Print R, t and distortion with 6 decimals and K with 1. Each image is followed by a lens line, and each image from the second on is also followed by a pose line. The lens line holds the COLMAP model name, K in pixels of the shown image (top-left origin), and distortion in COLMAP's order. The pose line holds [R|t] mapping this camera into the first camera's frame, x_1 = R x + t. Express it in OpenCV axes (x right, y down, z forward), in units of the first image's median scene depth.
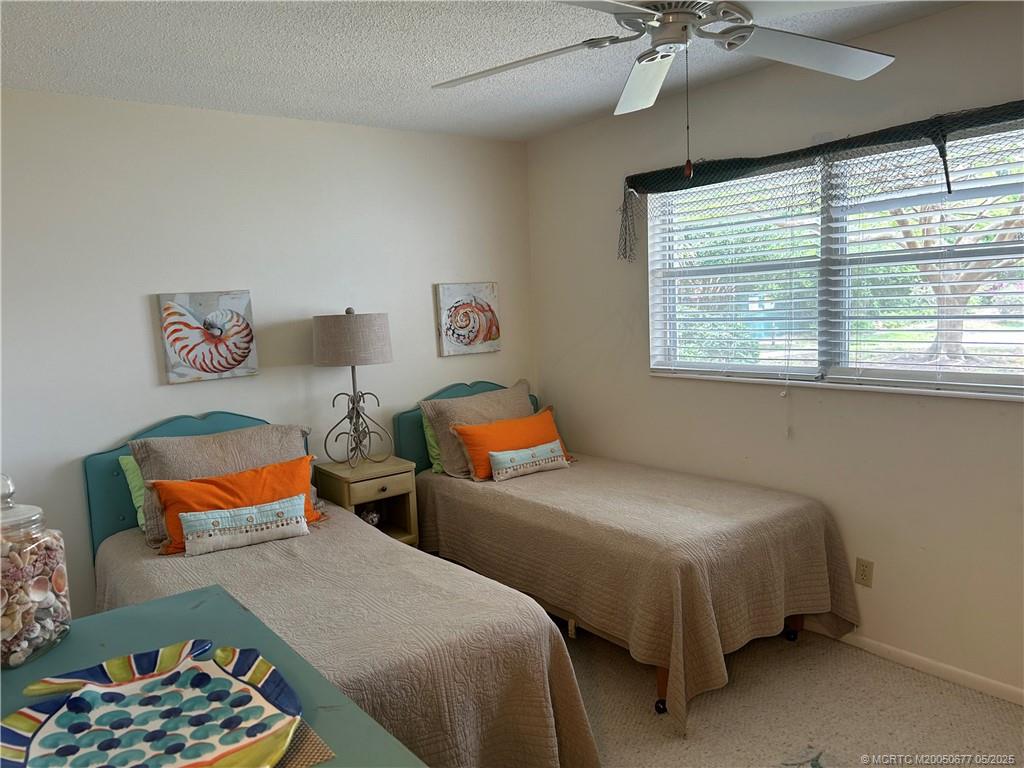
lens RADIAL K [[768.1, 0, 512.0], [0, 768.1, 384.0], [0, 0, 1]] dist [0.047033, -0.088512]
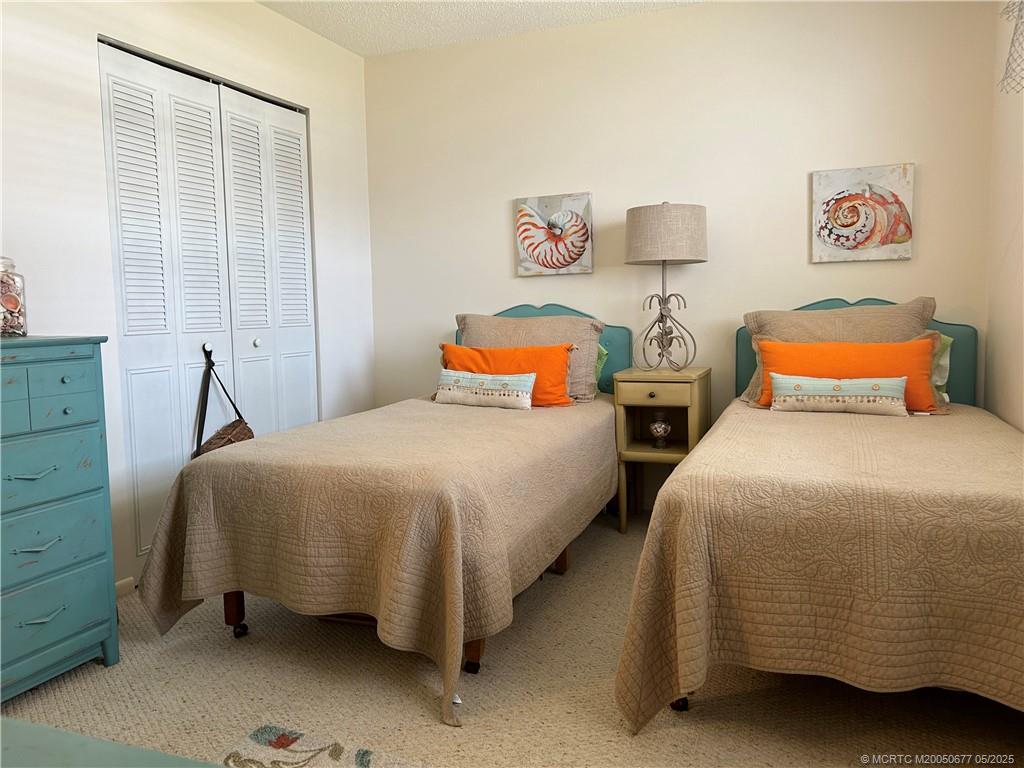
lens RADIAL K [[768.1, 0, 512.0], [0, 768.1, 384.0], [0, 0, 1]] dist [0.047033, -0.088512]
pose [[0.487961, 0.118843, -0.864737, 0.559546], [-0.100316, 0.991759, 0.079692, 0.067485], [0.867082, 0.047860, 0.495862, 0.398945]]
